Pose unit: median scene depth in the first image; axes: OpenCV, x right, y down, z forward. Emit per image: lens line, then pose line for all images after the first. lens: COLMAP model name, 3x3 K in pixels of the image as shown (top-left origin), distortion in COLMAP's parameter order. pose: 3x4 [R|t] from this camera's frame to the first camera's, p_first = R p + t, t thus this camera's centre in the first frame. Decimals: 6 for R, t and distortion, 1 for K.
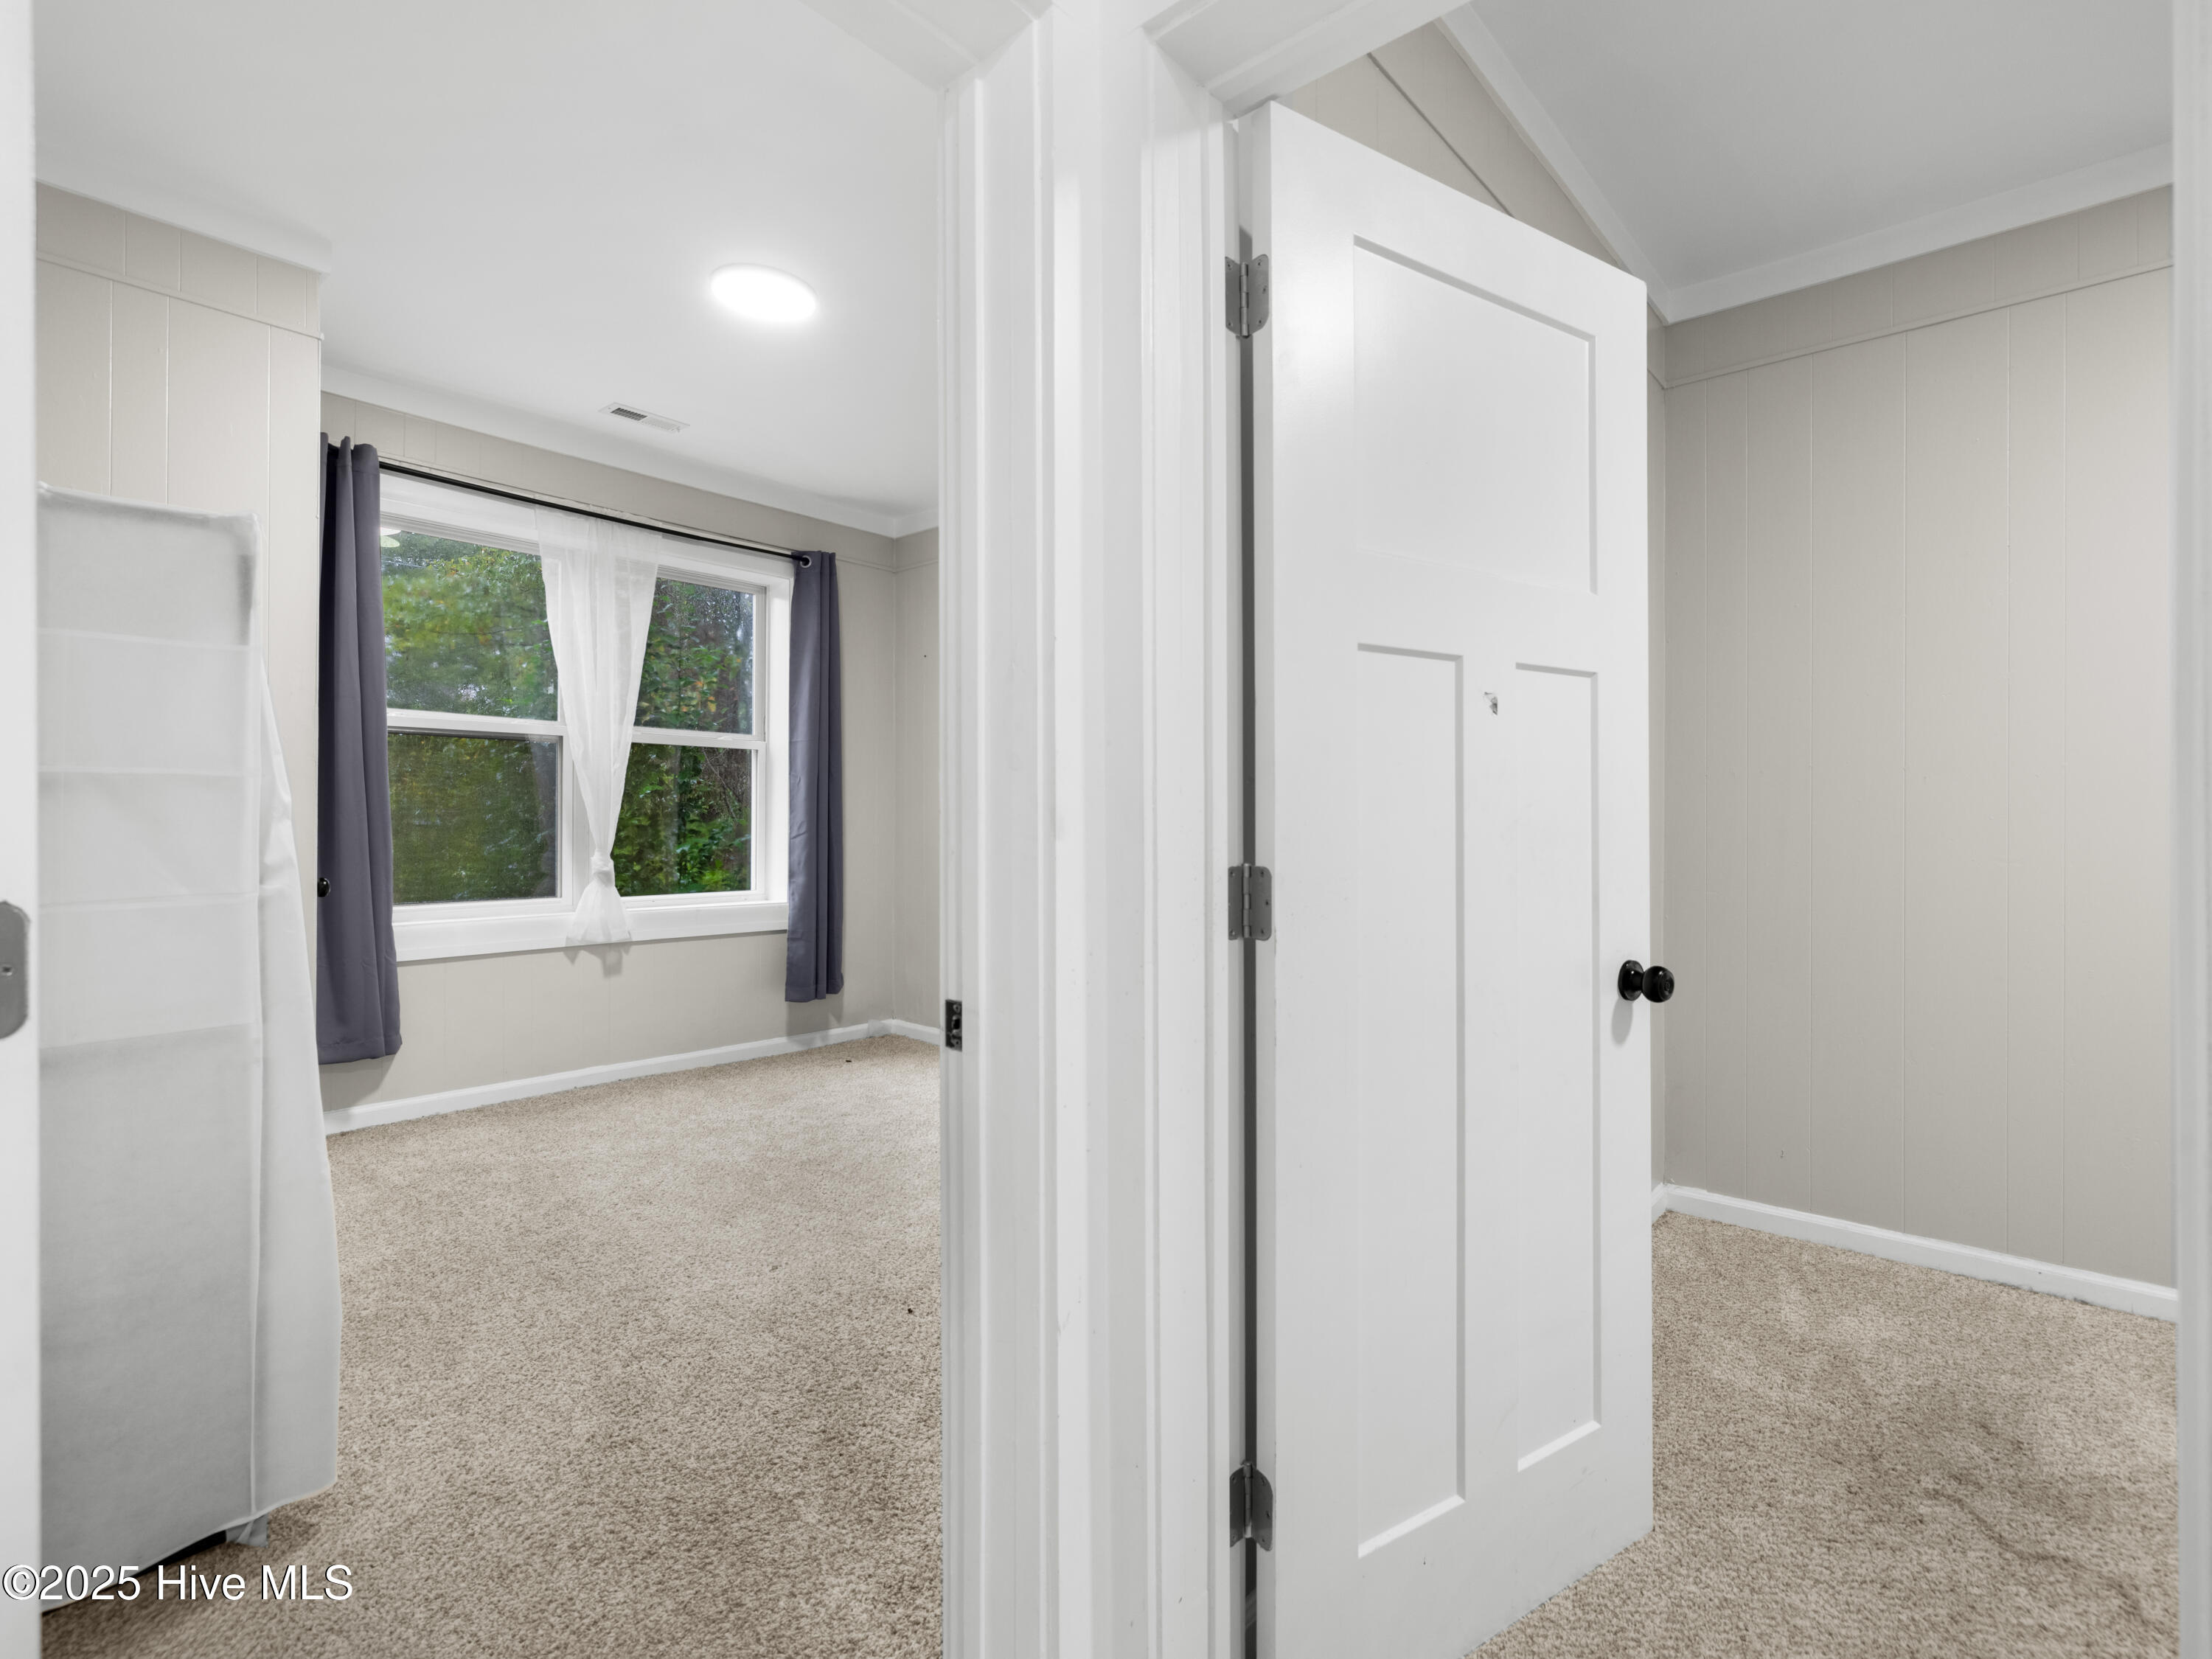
lens RADIAL K [[1059.4, 0, 1118.1], [0, 1059.4, 817.8], [0, 0, 1]] dist [-0.000102, 0.000521]
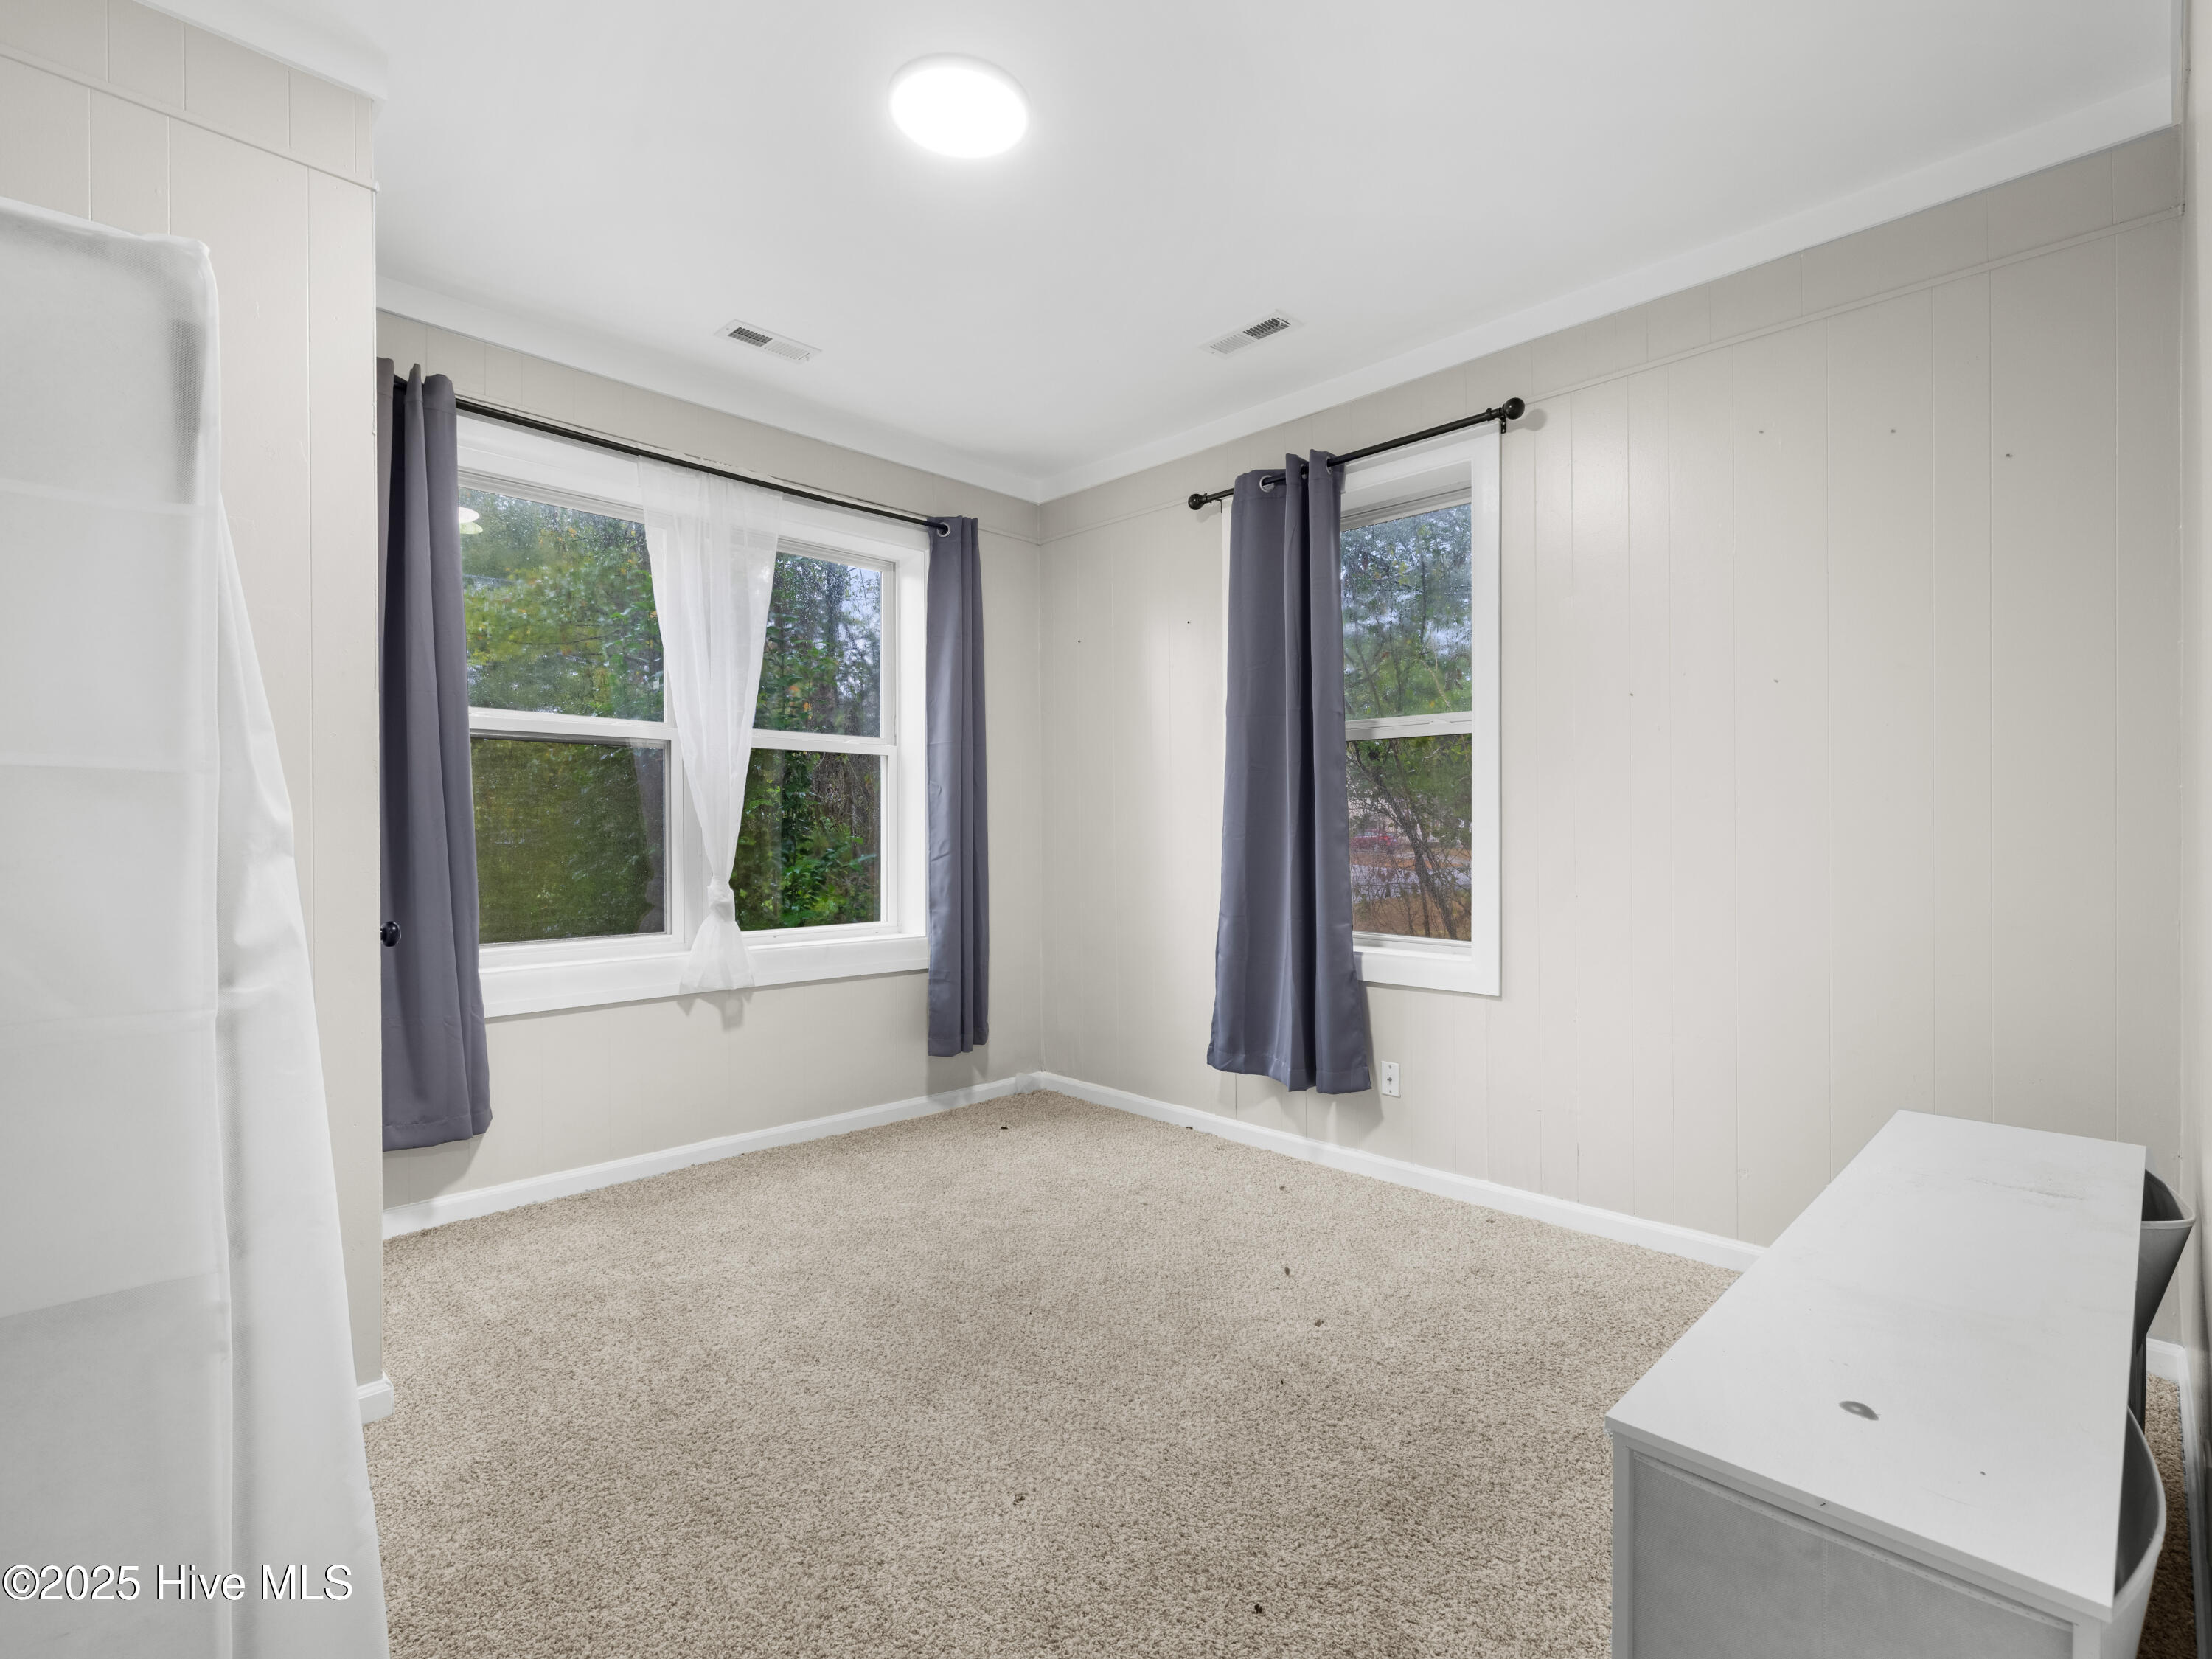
lens RADIAL K [[1059.4, 0, 1090.5], [0, 1059.4, 841.7], [0, 0, 1]] dist [-0.000102, 0.000521]
pose [[0.997074, -0.007608, -0.076063, -0.154810], [0.008358, 0.999920, 0.009540, -0.003049], [0.075984, -0.010148, 0.997057, 0.226697]]
